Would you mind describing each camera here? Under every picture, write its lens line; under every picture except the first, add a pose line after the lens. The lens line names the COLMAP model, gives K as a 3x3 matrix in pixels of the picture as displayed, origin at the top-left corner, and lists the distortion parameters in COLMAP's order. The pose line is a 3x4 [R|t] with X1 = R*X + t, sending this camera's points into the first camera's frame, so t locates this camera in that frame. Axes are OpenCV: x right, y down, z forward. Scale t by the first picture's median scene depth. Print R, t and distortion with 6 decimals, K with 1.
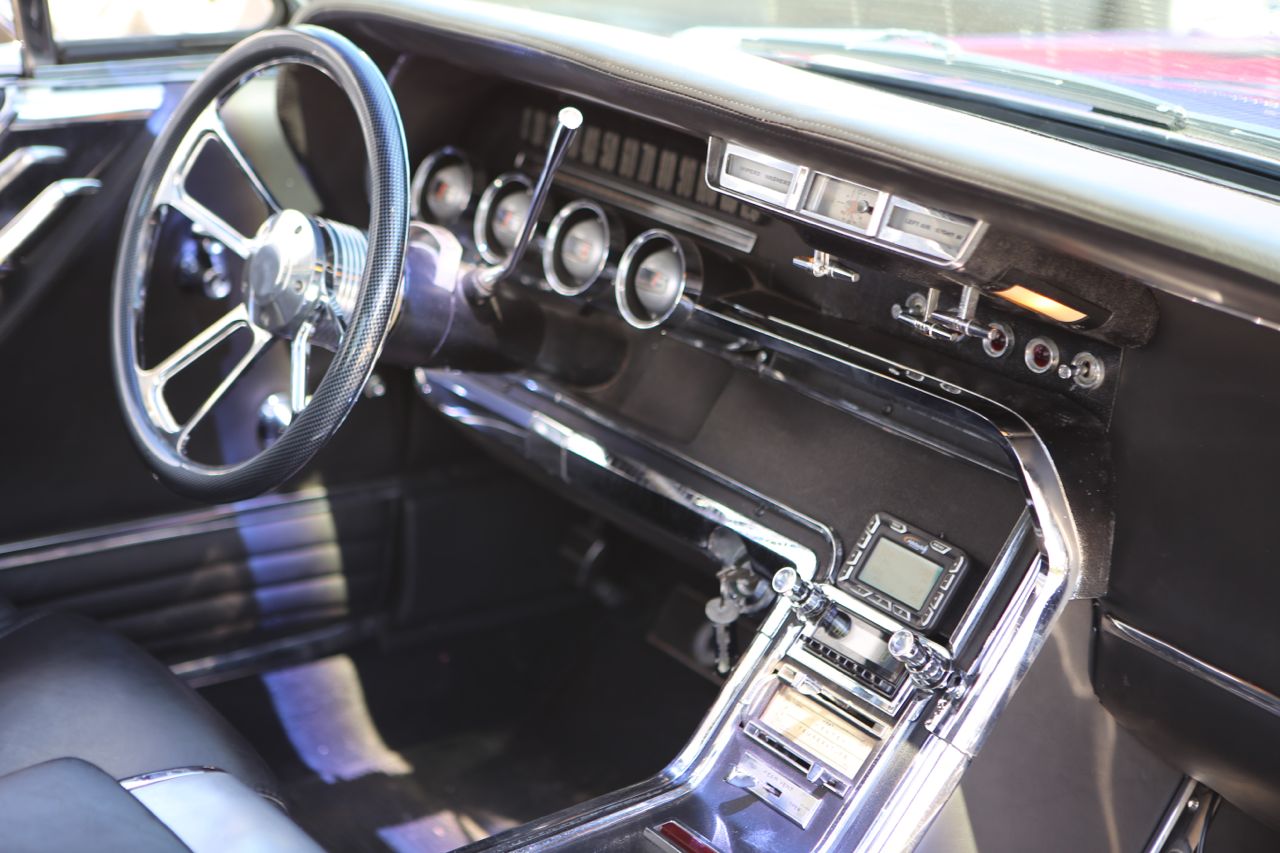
lens RADIAL K [[2353.3, 0, 641.6], [0, 2353.3, 431.5], [0, 0, 1]] dist [0.161147, 0.000000]
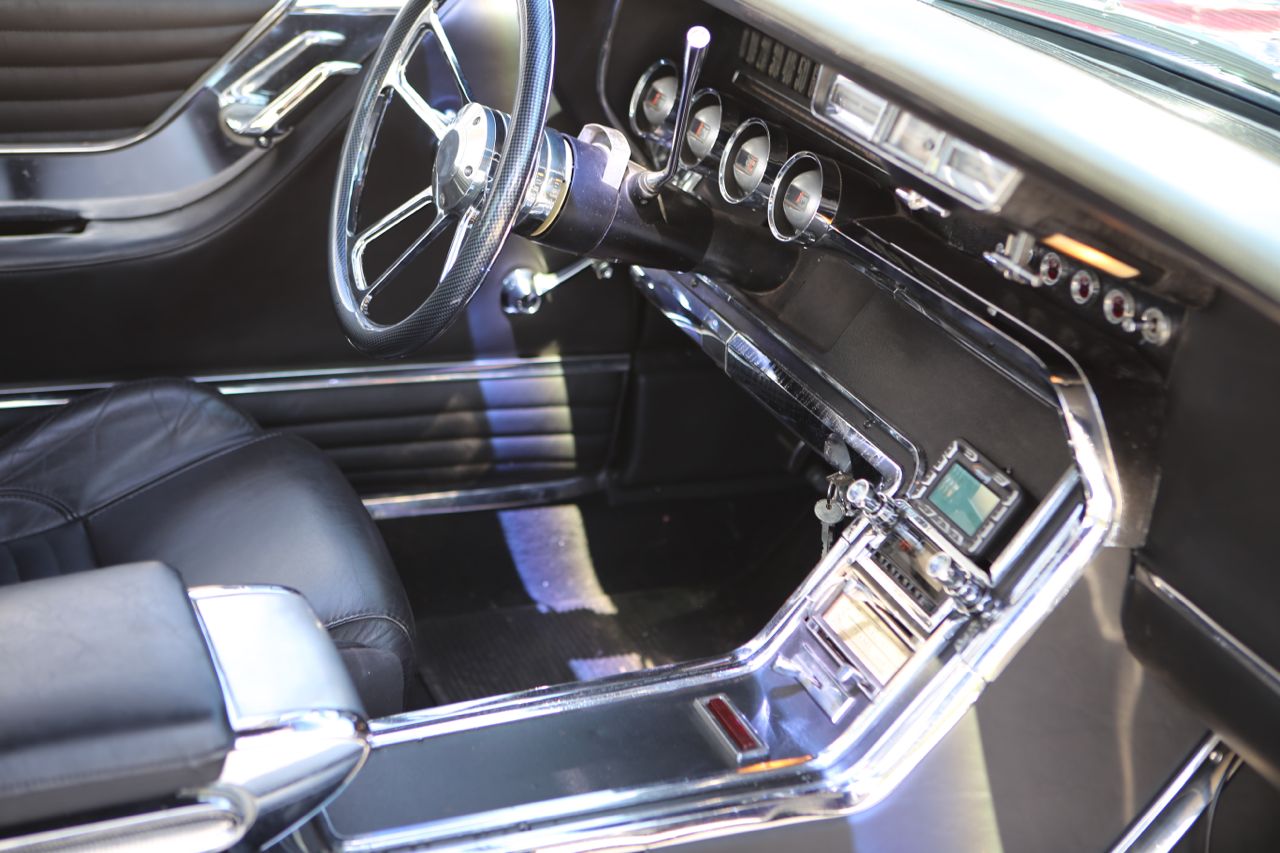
lens RADIAL K [[2029.7, 0, 638.1], [0, 2029.7, 422.7], [0, 0, 1]] dist [0.078027, 0.000000]
pose [[0.966514, 0.123229, -0.225090, 0.160183], [-0.110873, 0.991588, 0.066783, -0.016957], [0.231426, -0.039590, 0.972047, 0.083674]]
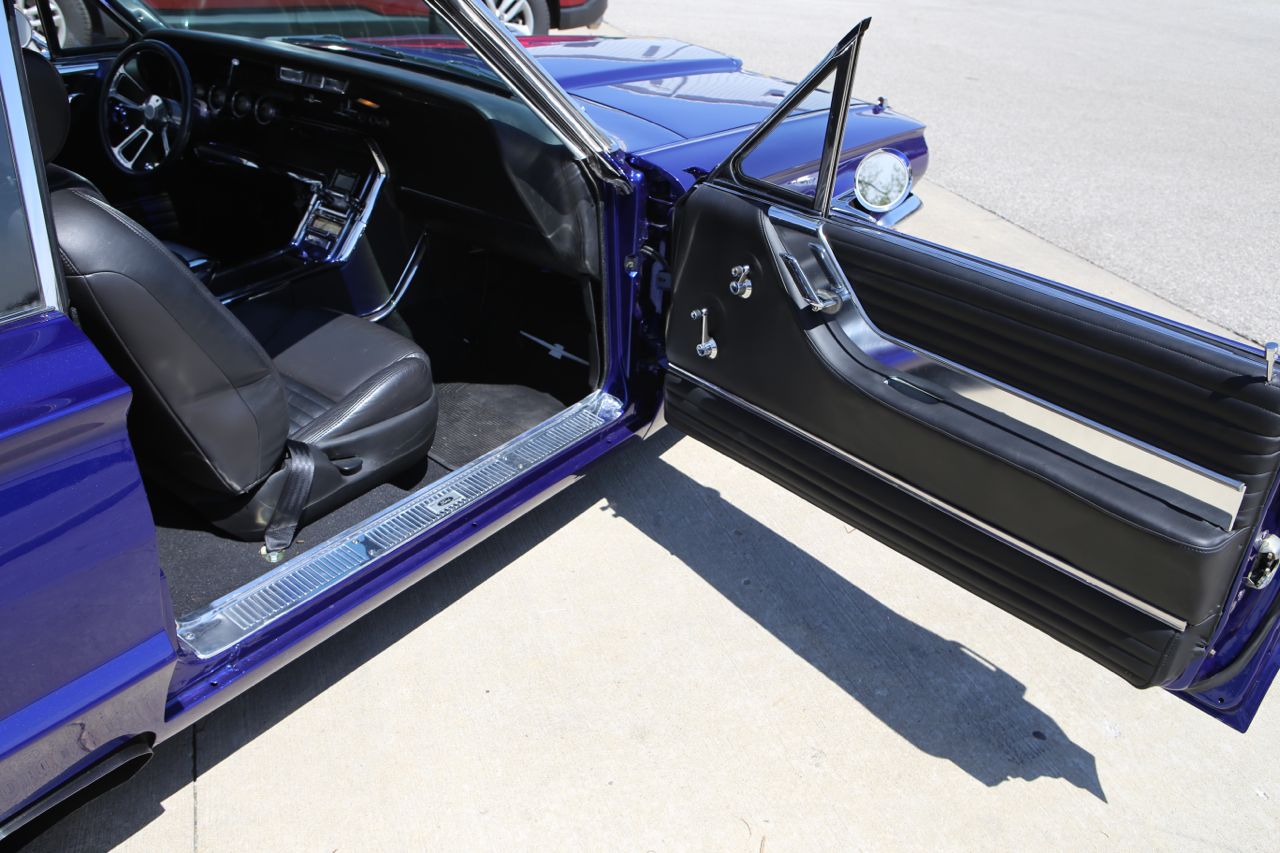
lens RADIAL K [[1134.2, 0, 644.5], [0, 1134.2, 425.0], [0, 0, 1]] dist [-0.014878, 0.008790]
pose [[0.948233, -0.135849, 0.287051, -0.007904], [0.088023, 0.980902, 0.173448, 0.160270], [-0.305132, -0.139202, 0.942081, -0.866015]]
